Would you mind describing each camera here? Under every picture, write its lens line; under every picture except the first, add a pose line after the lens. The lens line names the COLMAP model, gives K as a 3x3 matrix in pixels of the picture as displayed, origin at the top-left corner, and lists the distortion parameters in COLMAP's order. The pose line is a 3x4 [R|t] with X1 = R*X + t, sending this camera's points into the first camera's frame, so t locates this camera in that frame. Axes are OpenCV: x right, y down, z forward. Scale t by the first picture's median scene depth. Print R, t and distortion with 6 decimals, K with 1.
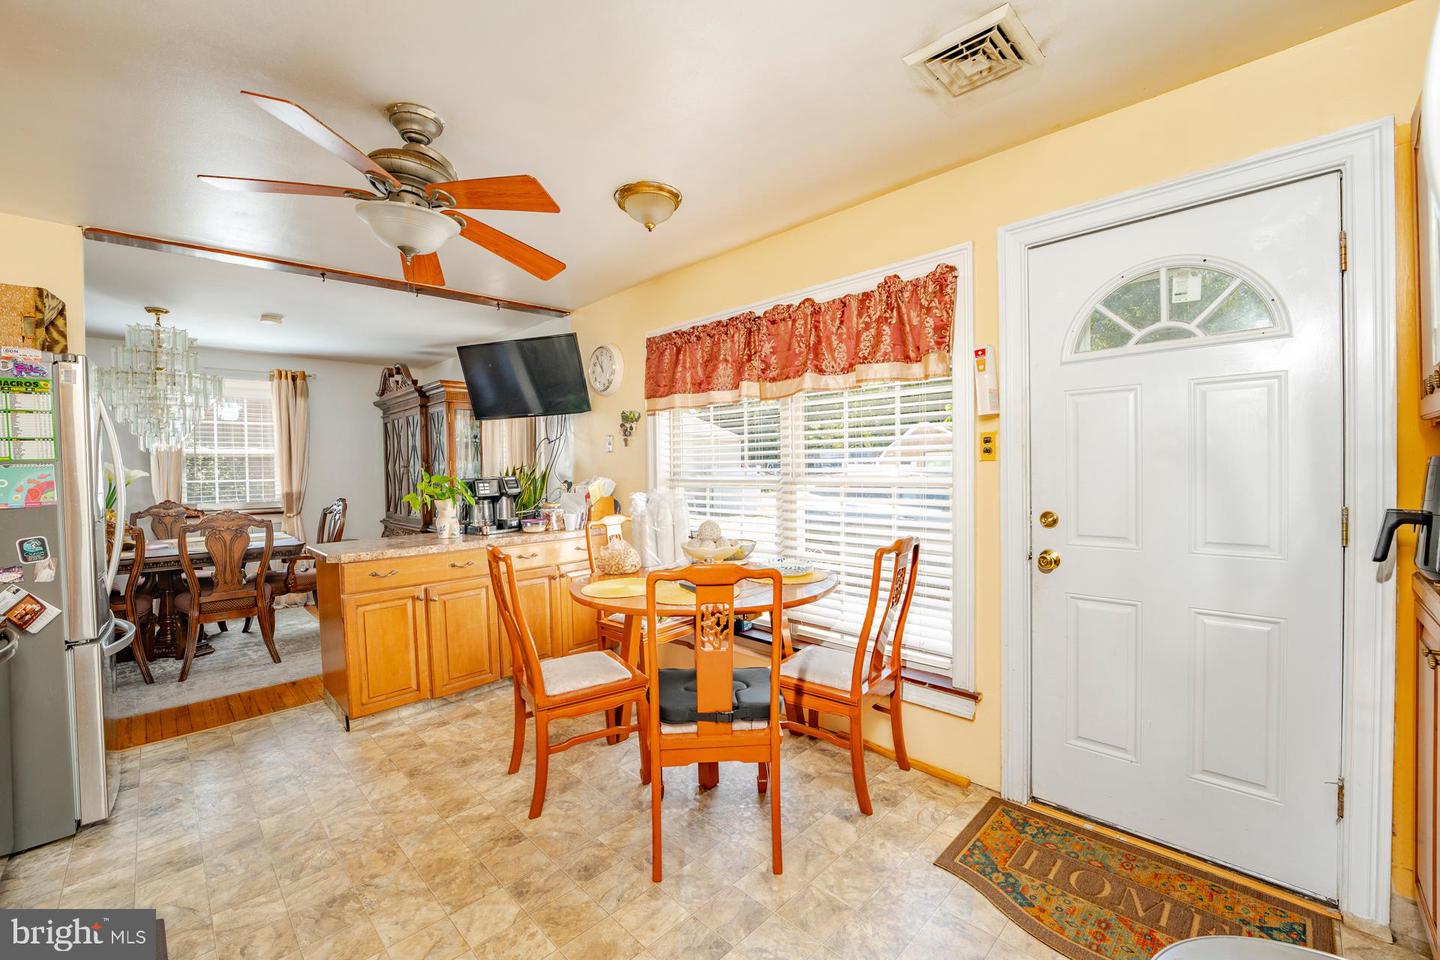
lens RADIAL K [[593.7, 0, 715.2], [0, 593.7, 479.2], [0, 0, 1]] dist [-0.032197, 0.006519]
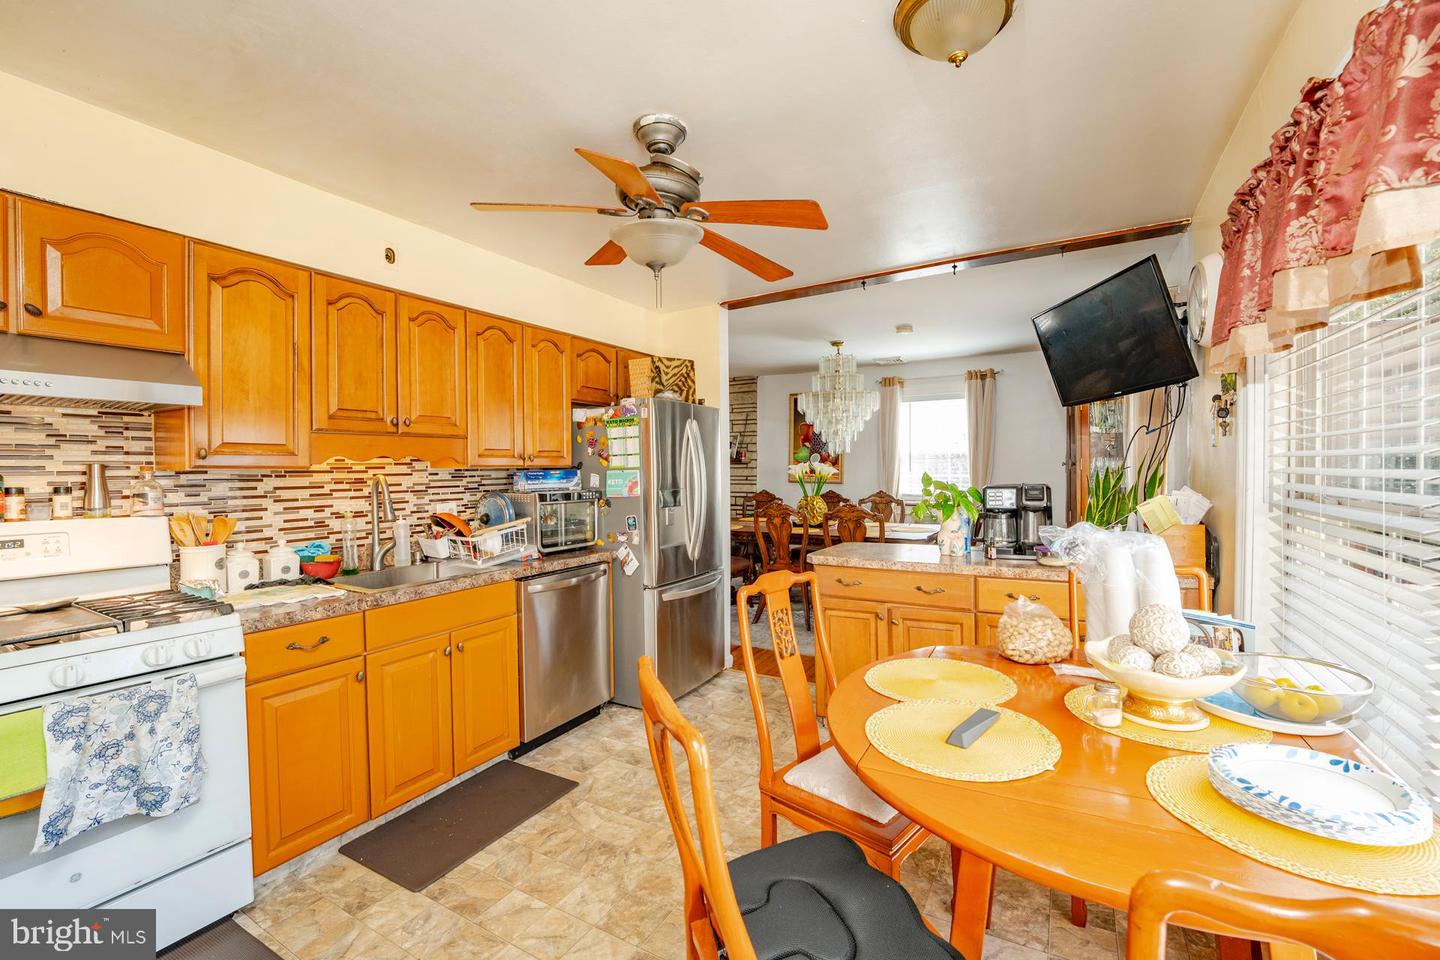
lens RADIAL K [[593.7, 0, 720.1], [0, 593.7, 479.0], [0, 0, 1]] dist [-0.032197, 0.006519]
pose [[0.263153, 0.031819, -0.964229, 0.327319], [-0.011777, 0.999487, 0.029768, -0.037062], [0.964682, 0.003522, 0.263393, 0.555627]]
